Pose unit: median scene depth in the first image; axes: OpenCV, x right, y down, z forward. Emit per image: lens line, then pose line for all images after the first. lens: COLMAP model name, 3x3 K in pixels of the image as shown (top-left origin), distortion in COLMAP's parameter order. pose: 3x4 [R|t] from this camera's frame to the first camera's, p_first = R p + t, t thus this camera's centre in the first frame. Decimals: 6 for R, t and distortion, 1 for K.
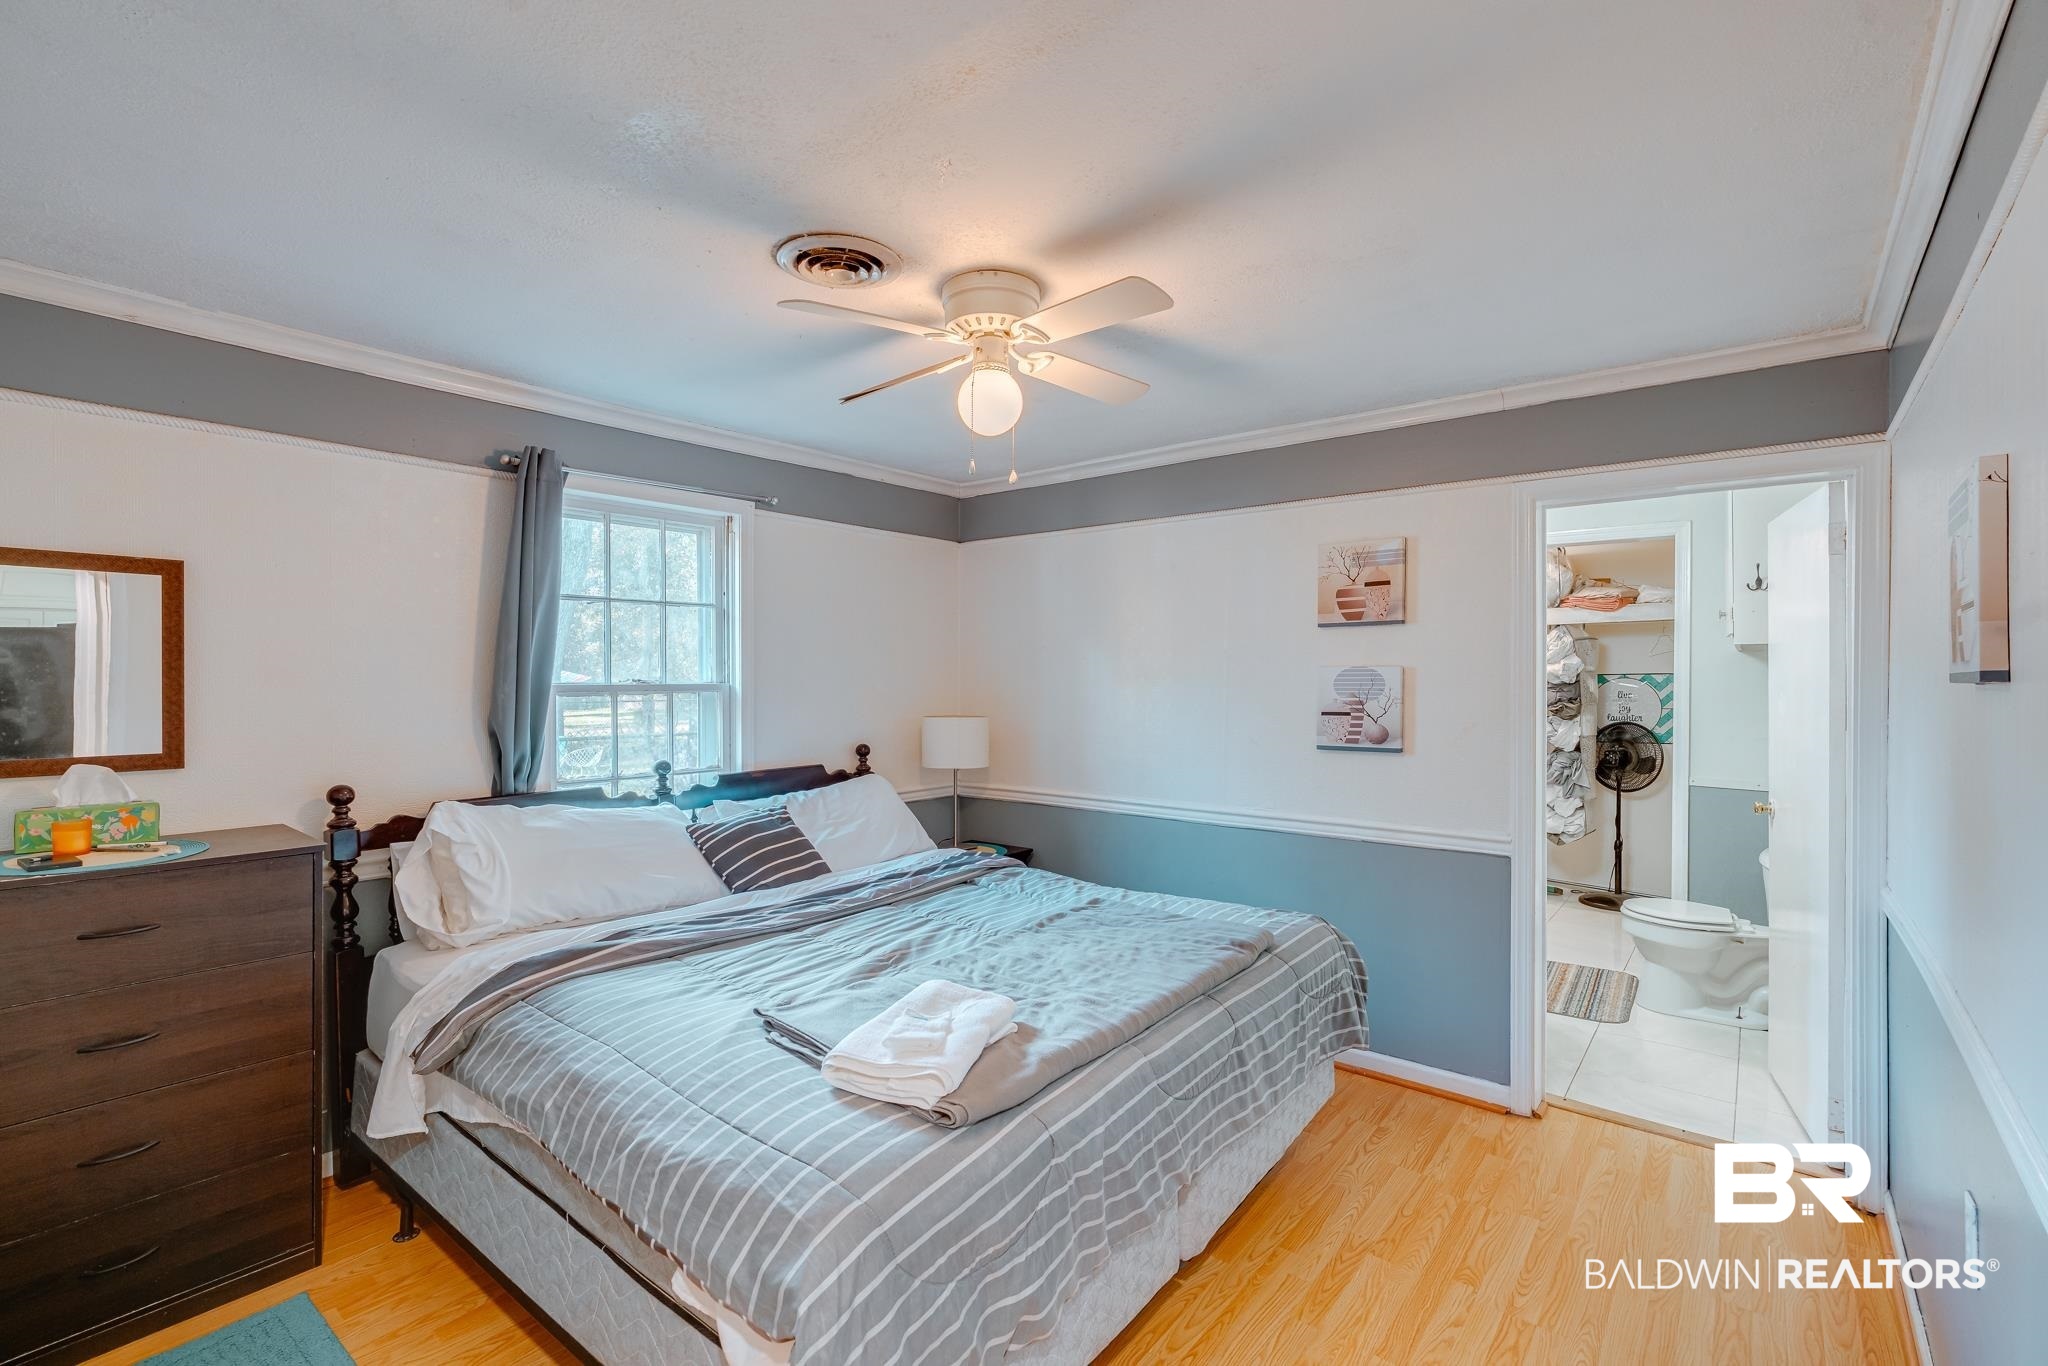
lens RADIAL K [[935.3, 0, 1036.7], [0, 935.3, 676.1], [0, 0, 1]] dist [-0.000630, 0.000389]
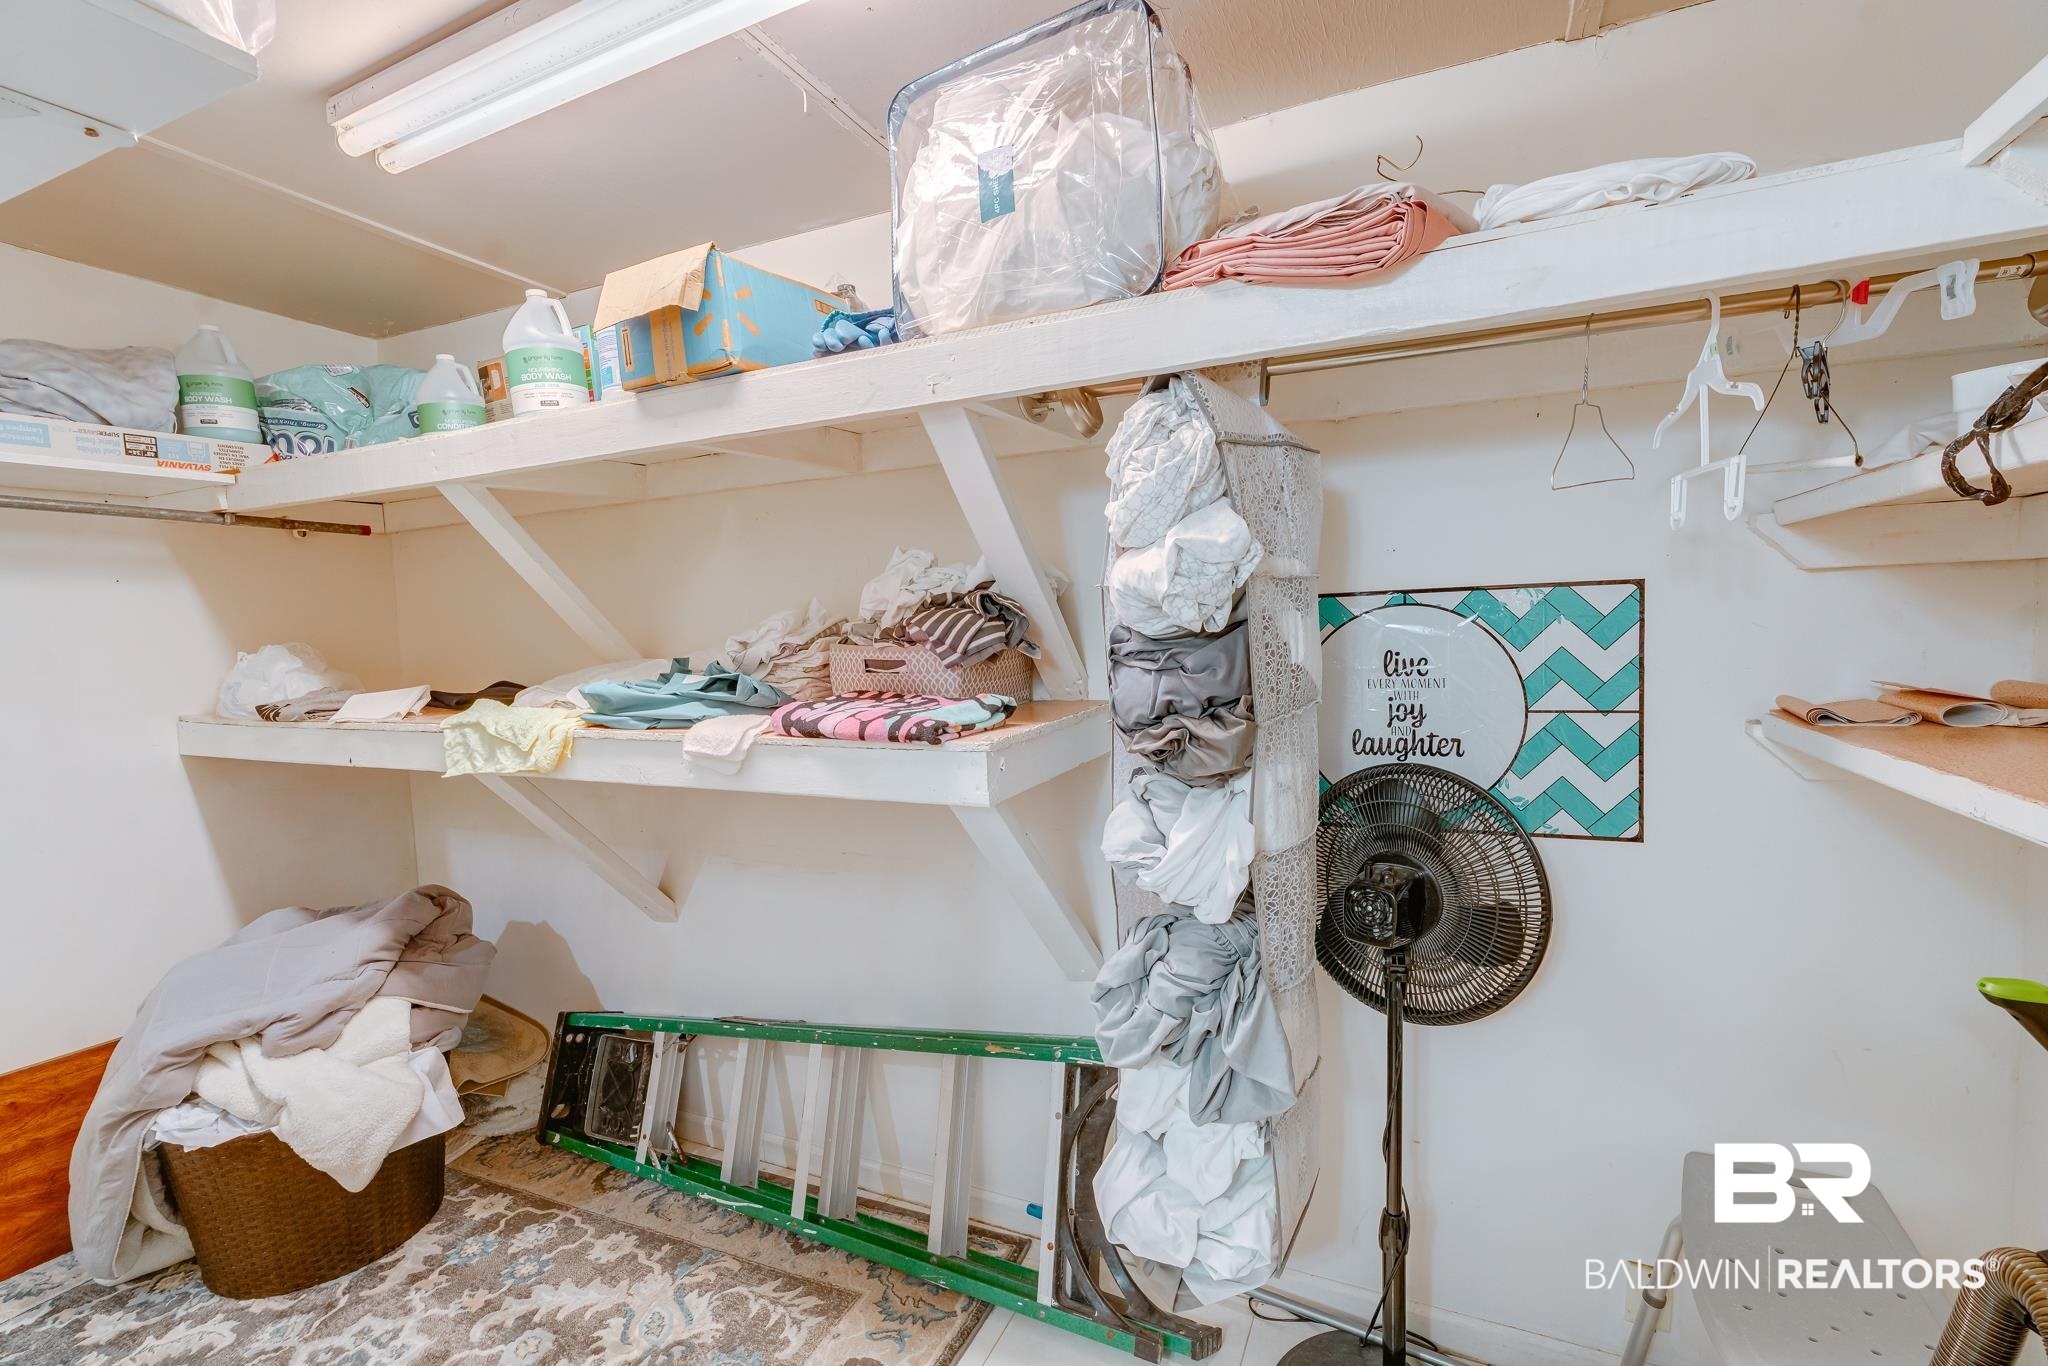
lens RADIAL K [[909.6, 0, 1028.3], [0, 909.6, 683.3], [0, 0, 1]] dist [-0.012196, 0.000500]
pose [[0.973654, -0.048491, 0.222816, 0.472218], [0.034070, 0.997095, 0.068121, 0.003330], [-0.225472, -0.058735, 0.972478, 0.785280]]
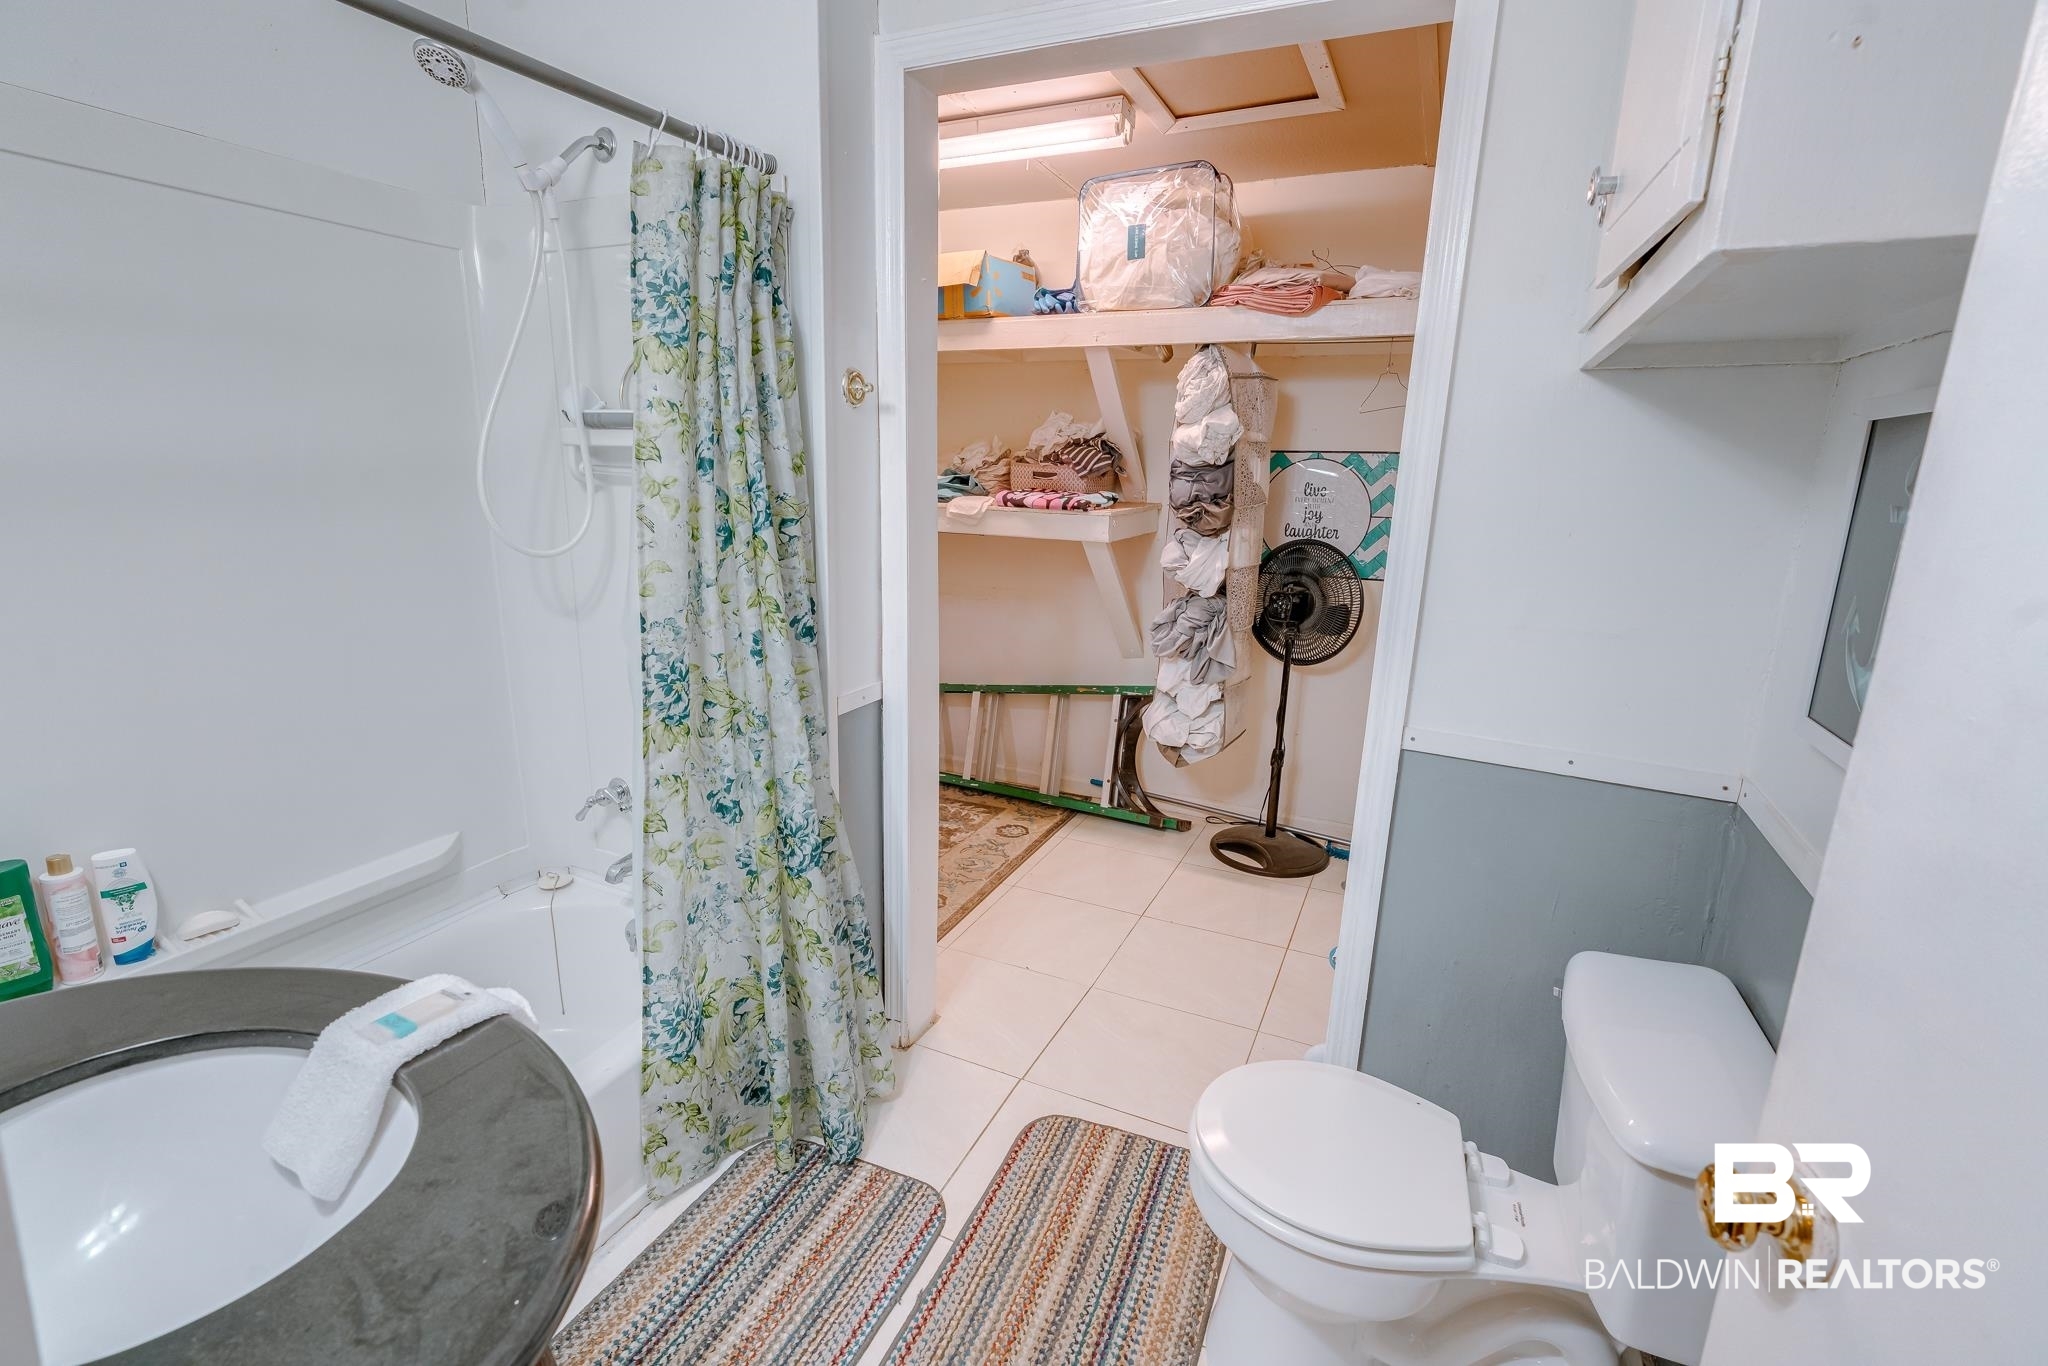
lens RADIAL K [[909.6, 0, 1028.3], [0, 909.6, 683.3], [0, 0, 1]] dist [-0.012196, 0.000500]
pose [[0.974048, -0.031936, 0.224079, 0.350415], [-0.022855, 0.971059, 0.237744, 0.007674], [-0.225187, -0.236695, 0.945128, 0.519255]]
